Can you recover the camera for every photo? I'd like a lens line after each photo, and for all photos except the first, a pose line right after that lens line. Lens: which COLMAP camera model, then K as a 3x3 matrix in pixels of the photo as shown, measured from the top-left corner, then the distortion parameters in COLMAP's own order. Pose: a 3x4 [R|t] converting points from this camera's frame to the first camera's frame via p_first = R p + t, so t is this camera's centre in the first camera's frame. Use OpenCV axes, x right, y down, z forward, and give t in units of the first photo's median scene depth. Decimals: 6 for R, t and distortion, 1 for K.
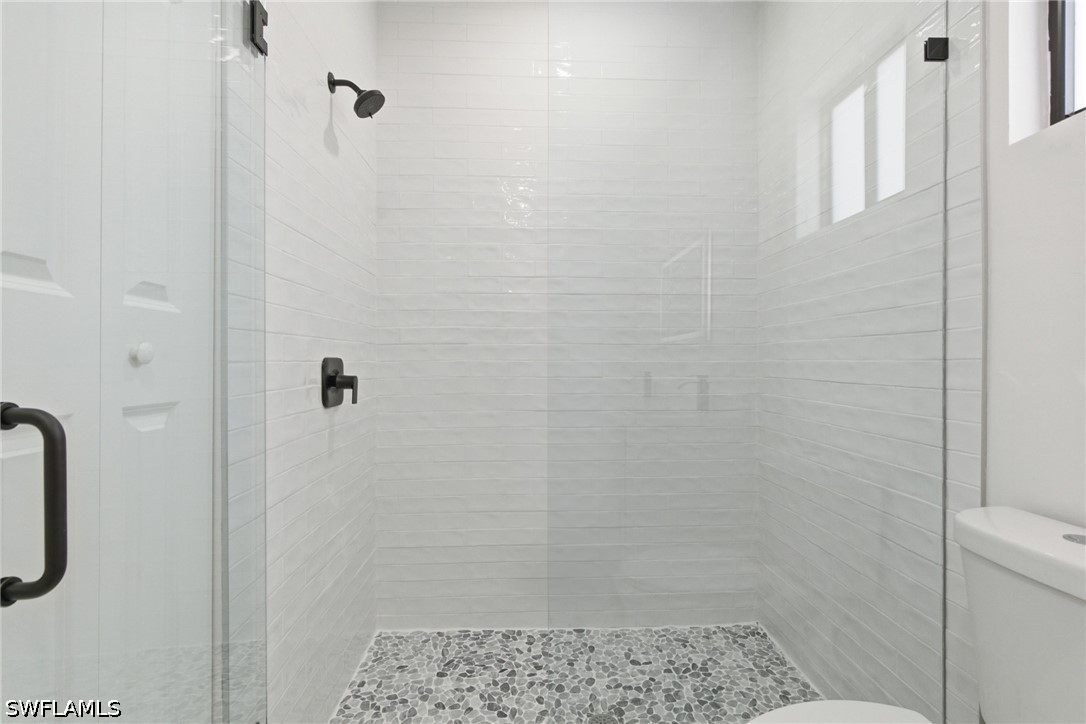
lens RADIAL K [[500.1, 0, 546.0], [0, 500.1, 362.2], [0, 0, 1]] dist [0.001028, -0.000525]
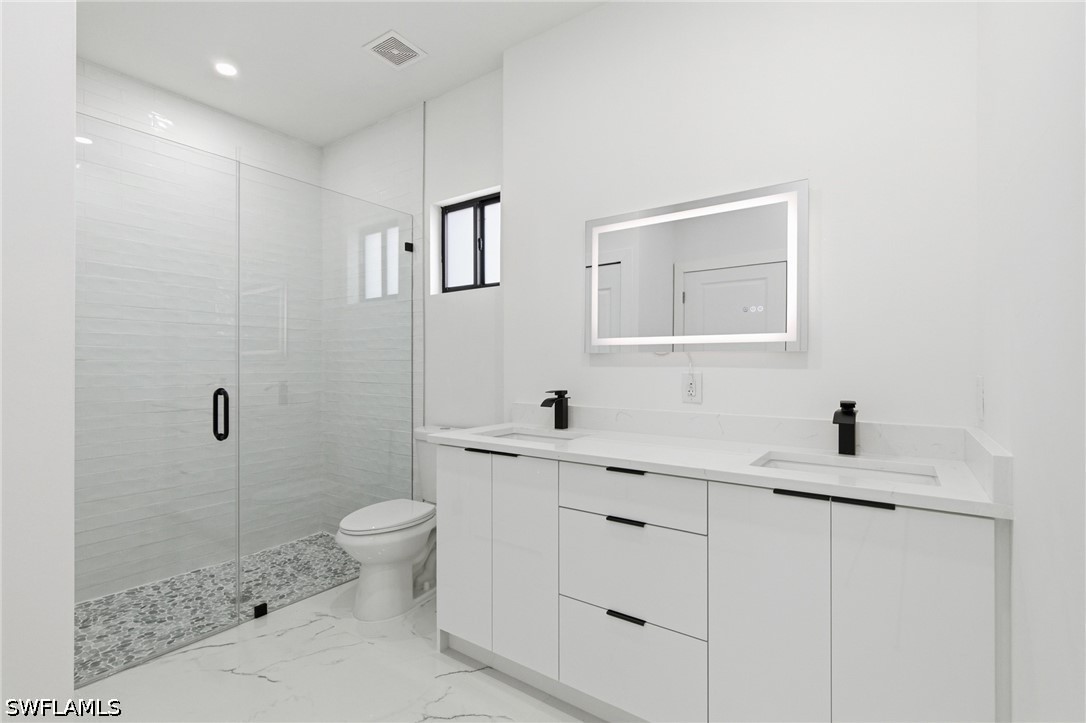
lens RADIAL K [[500.1, 0, 545.1], [0, 500.1, 363.7], [0, 0, 1]] dist [0.001028, -0.000525]
pose [[0.614855, -0.001497, 0.788638, -0.497363], [0.002030, 0.999998, 0.000315, -0.031194], [-0.788637, 0.001407, 0.614857, -0.690105]]
